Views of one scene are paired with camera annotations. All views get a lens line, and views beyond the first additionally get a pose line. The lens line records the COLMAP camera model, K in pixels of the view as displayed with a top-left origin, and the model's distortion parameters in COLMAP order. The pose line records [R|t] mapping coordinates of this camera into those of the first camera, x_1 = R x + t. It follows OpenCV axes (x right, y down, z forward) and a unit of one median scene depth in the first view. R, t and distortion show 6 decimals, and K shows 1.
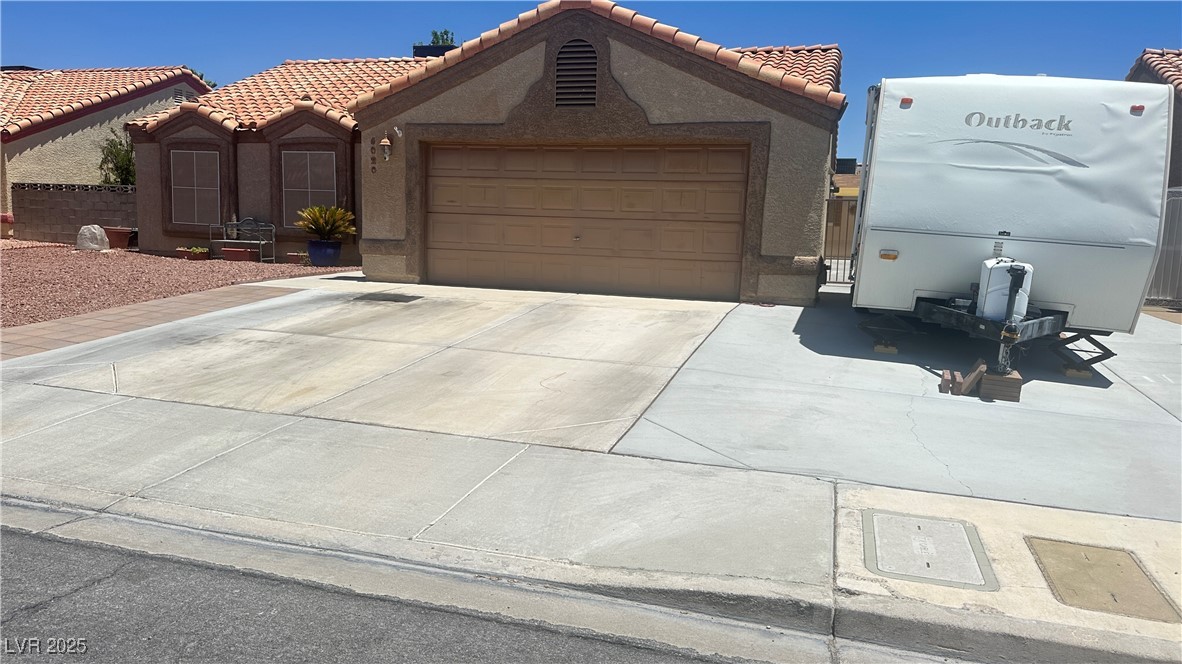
lens RADIAL K [[816.4, 0, 591.0], [0, 816.4, 332.0], [0, 0, 1]] dist [0.116893, -0.187591]
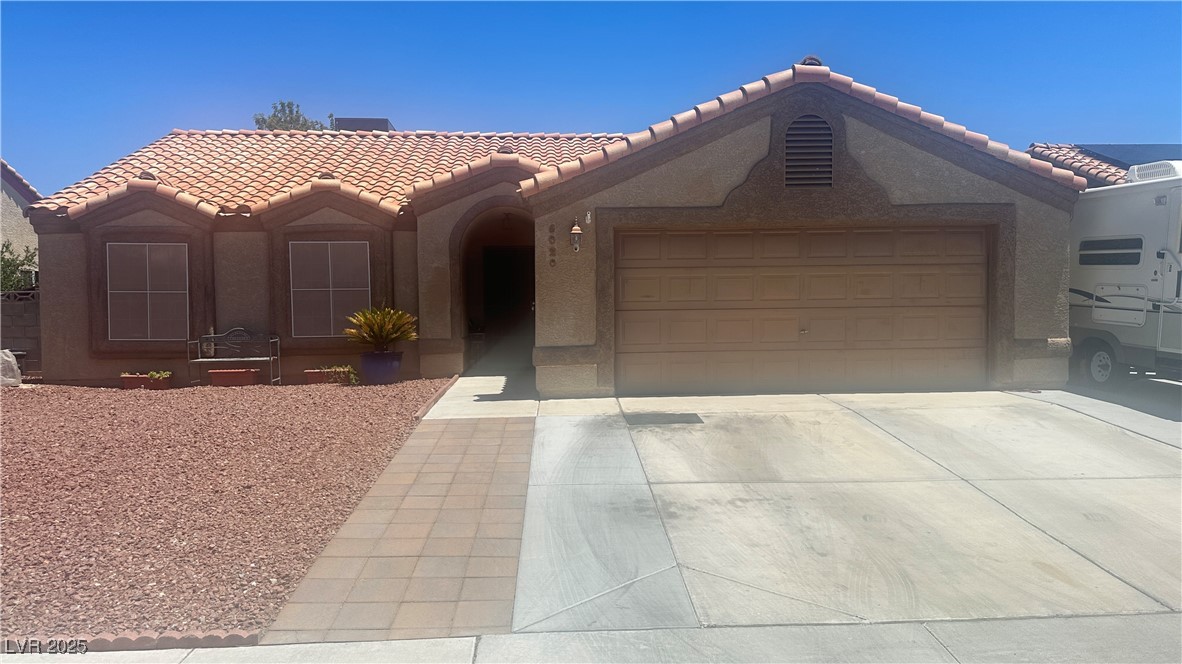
lens RADIAL K [[797.0, 0, 564.9], [0, 797.0, 325.6], [0, 0, 1]] dist [0.189495, -0.322980]
pose [[0.929807, -0.053347, 0.364160, -0.824572], [0.089855, 0.992402, -0.084045, -0.100612], [-0.356909, 0.110867, 0.927537, 0.399148]]
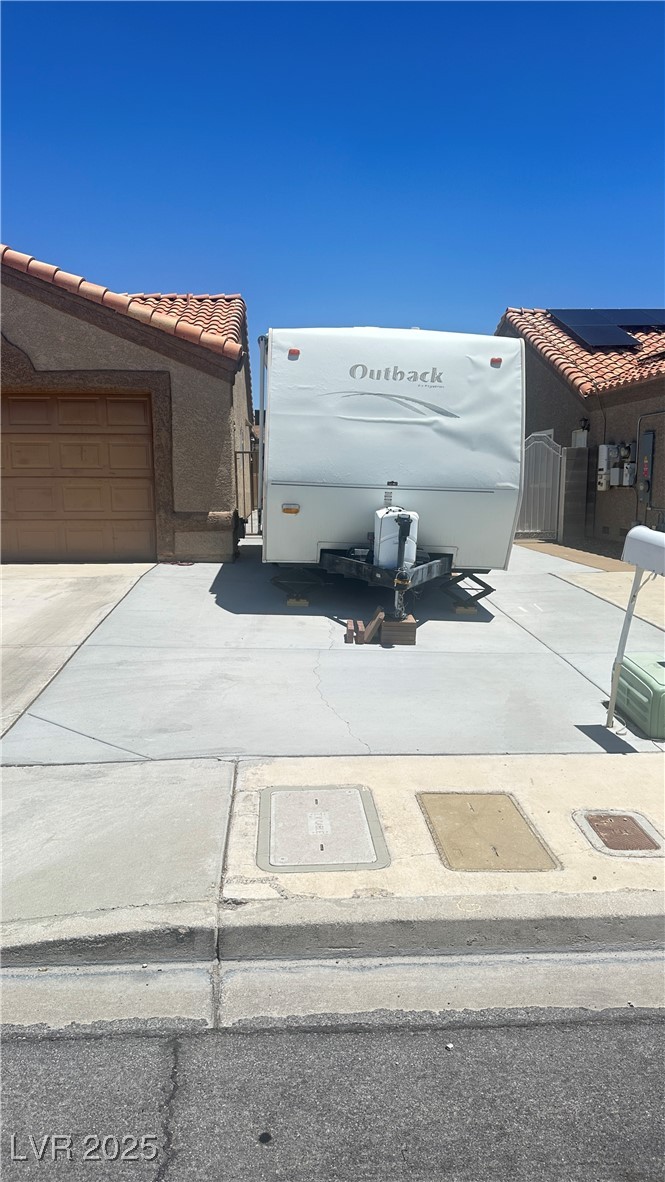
lens RADIAL K [[796.0, 0, 332.5], [0, 796.0, 591.0], [0, 0, 1]] dist [0.151519, -0.326165]
pose [[0.938522, -0.085474, 0.334471, 0.079845], [0.080374, 0.996340, 0.029084, -0.019028], [-0.335732, -0.000413, 0.941957, 0.081269]]
